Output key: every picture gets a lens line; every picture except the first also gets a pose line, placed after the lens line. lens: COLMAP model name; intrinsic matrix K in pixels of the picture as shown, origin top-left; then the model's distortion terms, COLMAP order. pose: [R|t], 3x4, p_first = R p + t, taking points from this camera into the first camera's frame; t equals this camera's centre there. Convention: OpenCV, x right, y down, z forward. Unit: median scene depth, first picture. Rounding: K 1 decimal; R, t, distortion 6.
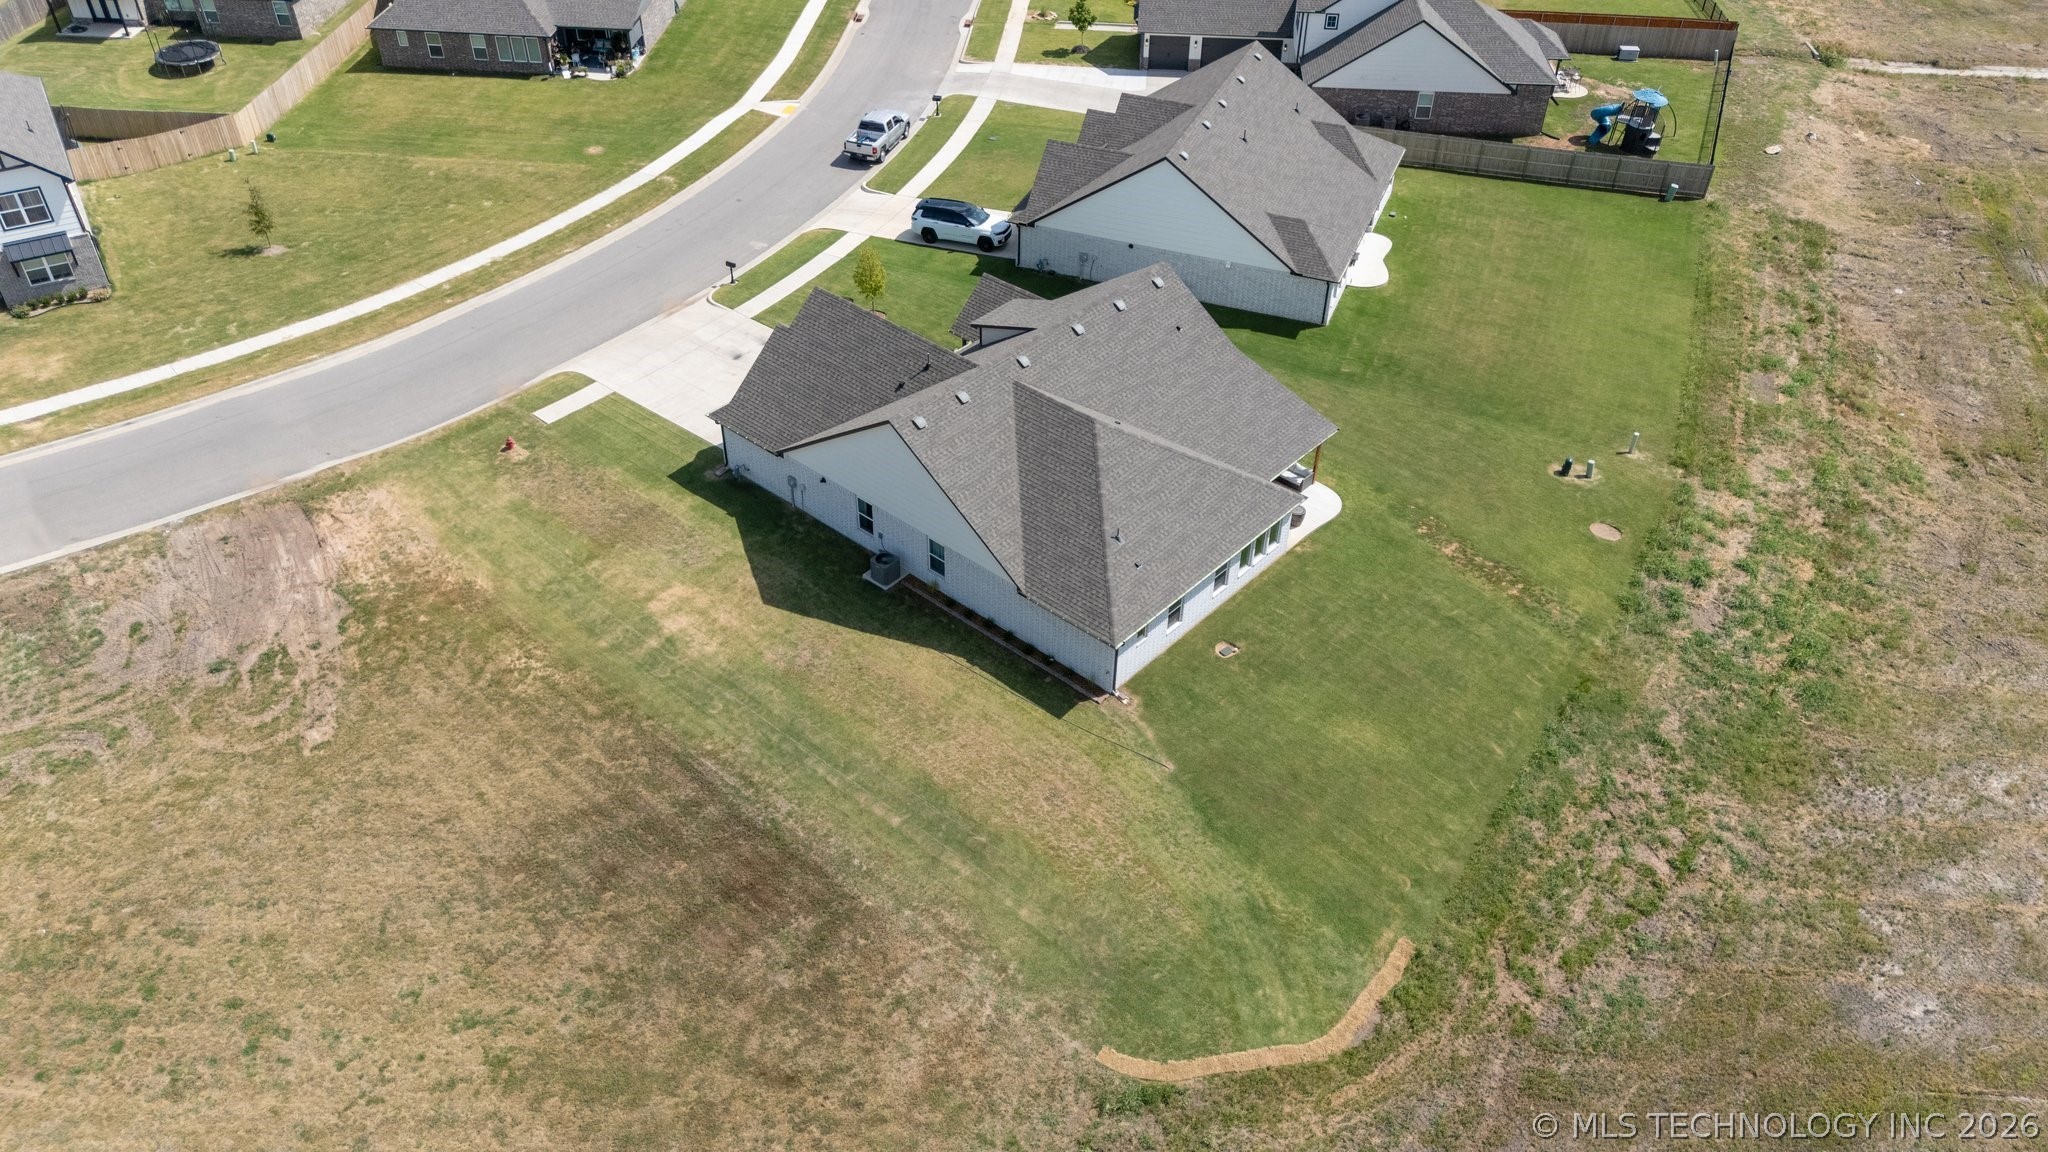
lens RADIAL K [[1507.6, 0, 1026.8], [0, 1507.6, 566.6], [0, 0, 1]] dist [0.048320, -0.031809]
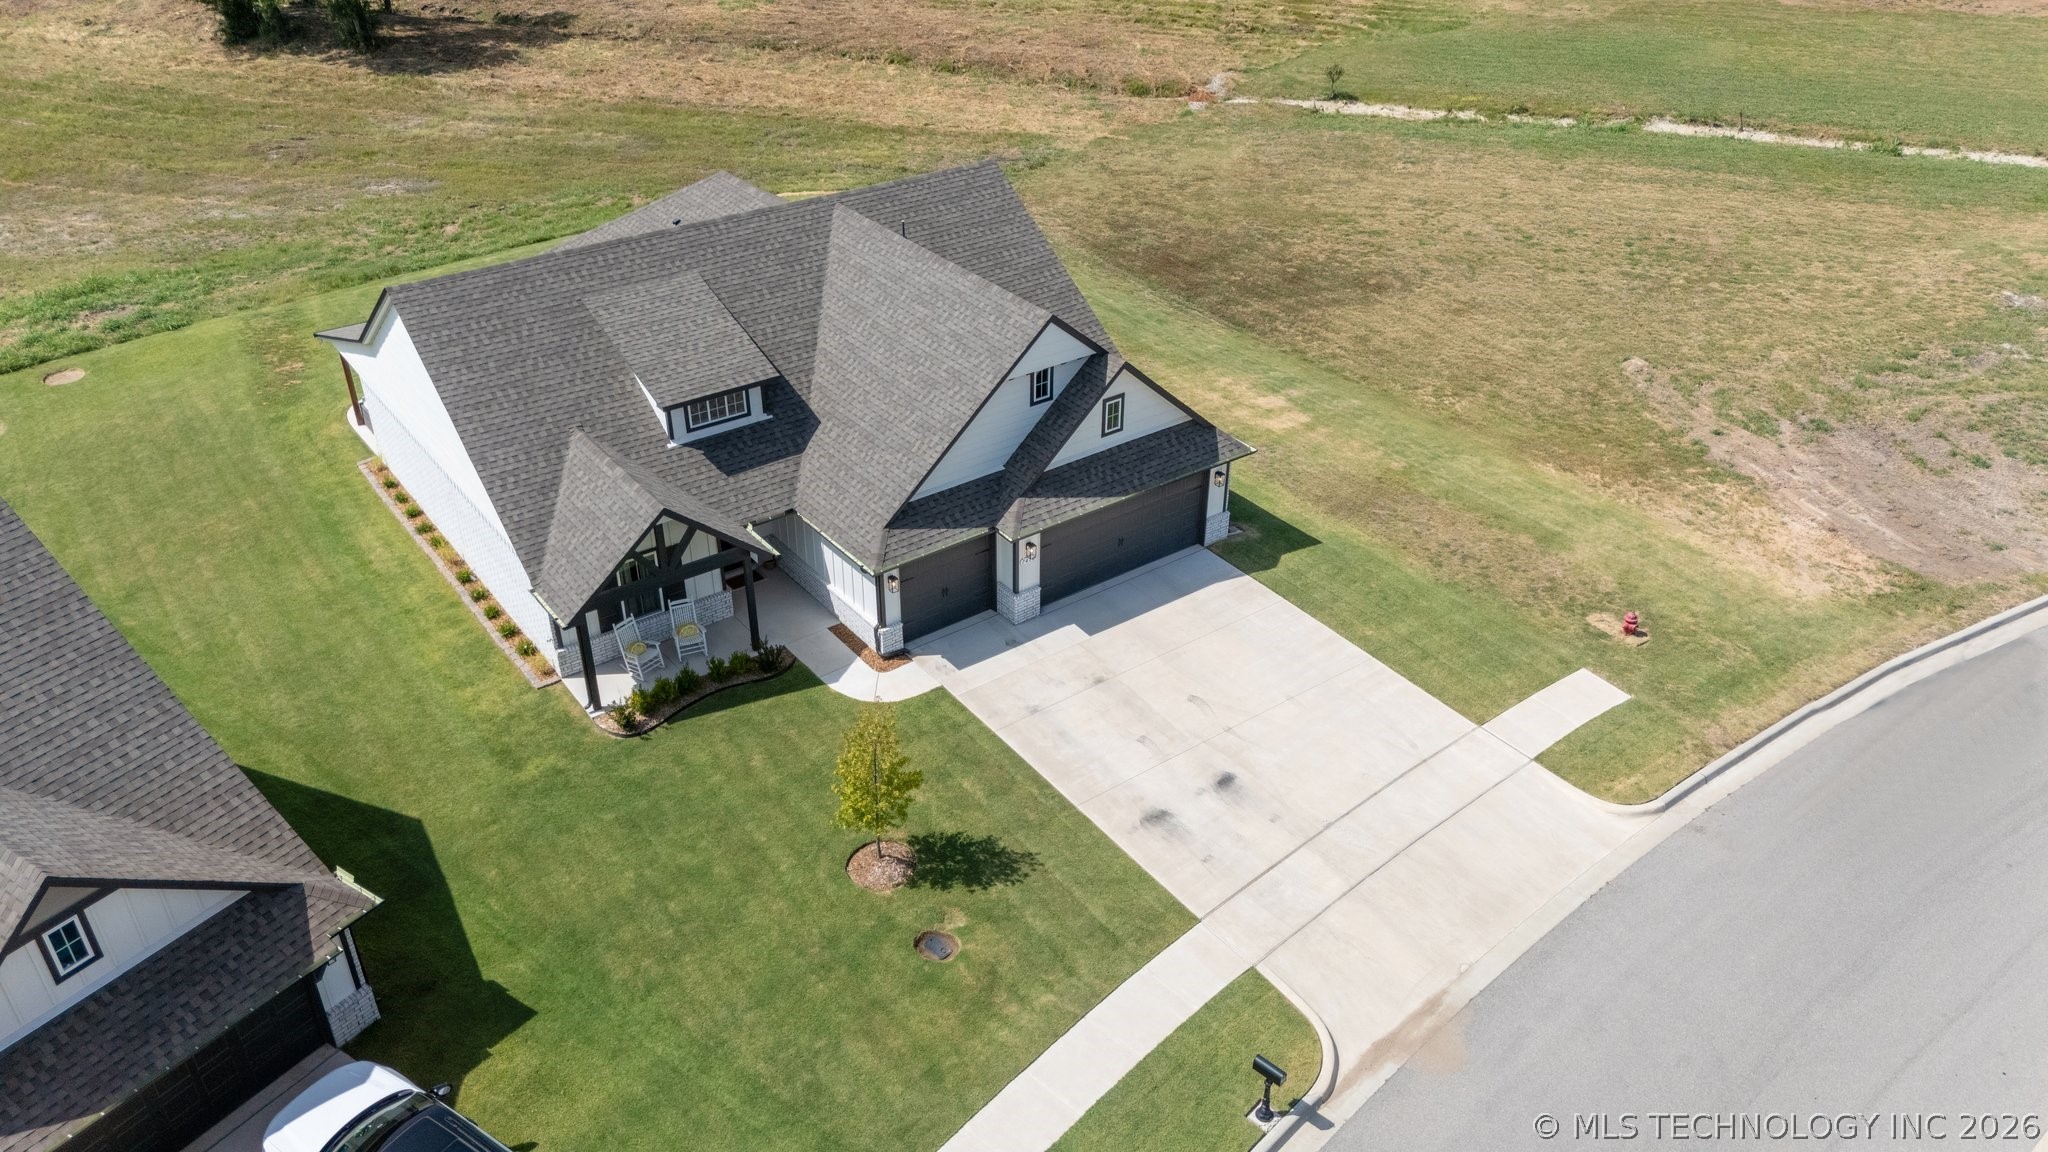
lens RADIAL K [[1507.6, 0, 1021.0], [0, 1507.6, 579.7], [0, 0, 1]] dist [0.048320, -0.031809]
pose [[-0.977188, -0.124205, 0.172268, -0.250378], [0.123216, 0.329098, 0.936222, -0.700645], [-0.172977, 0.936092, -0.306287, 1.348090]]
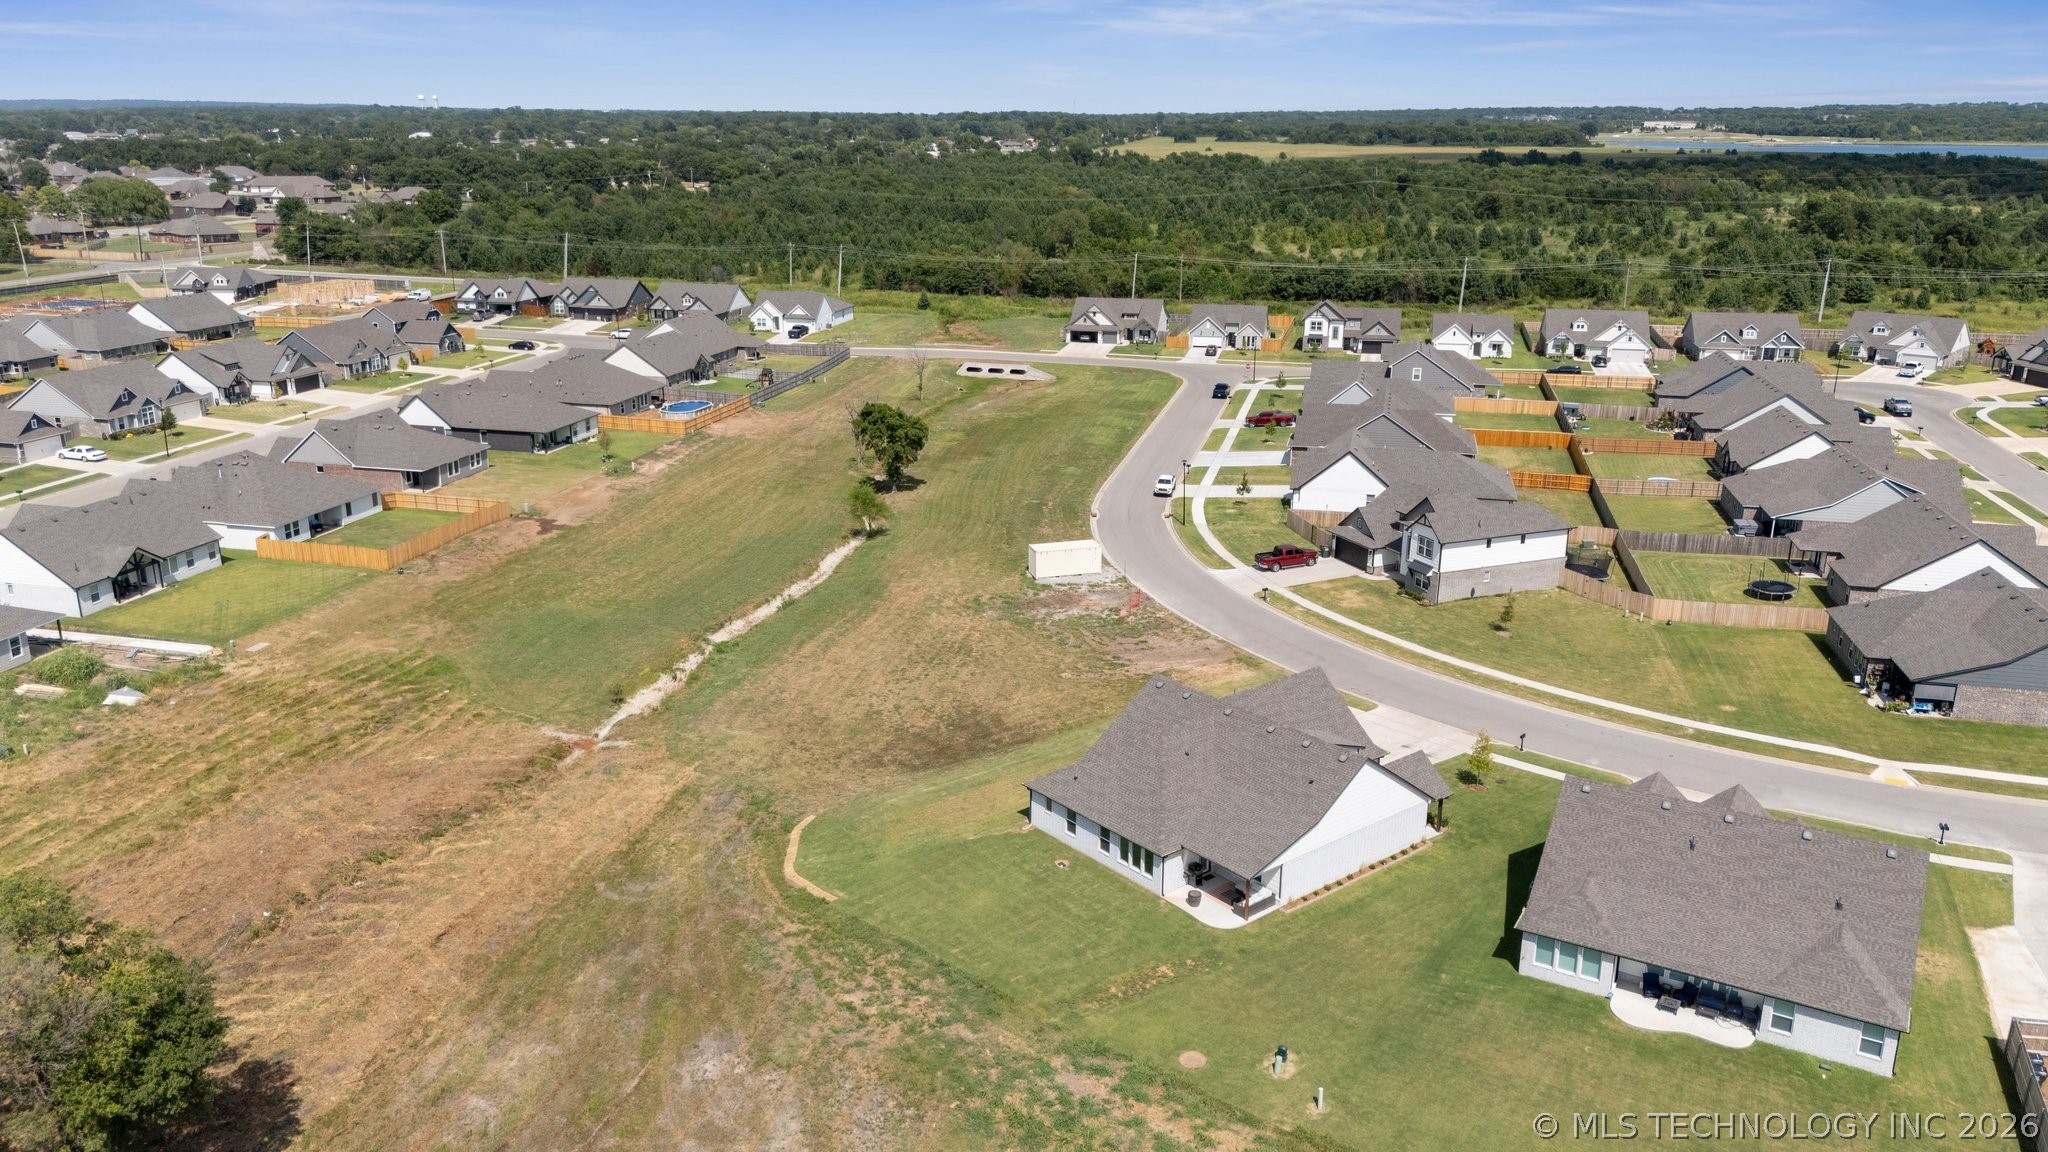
lens RADIAL K [[1507.6, 0, 1006.2], [0, 1507.6, 575.2], [0, 0, 1]] dist [0.048320, -0.031809]
pose [[-0.166088, 0.276688, -0.946498, 1.469899], [-0.622938, 0.714624, 0.318215, -0.591022], [0.764436, 0.642461, 0.053669, 0.656740]]
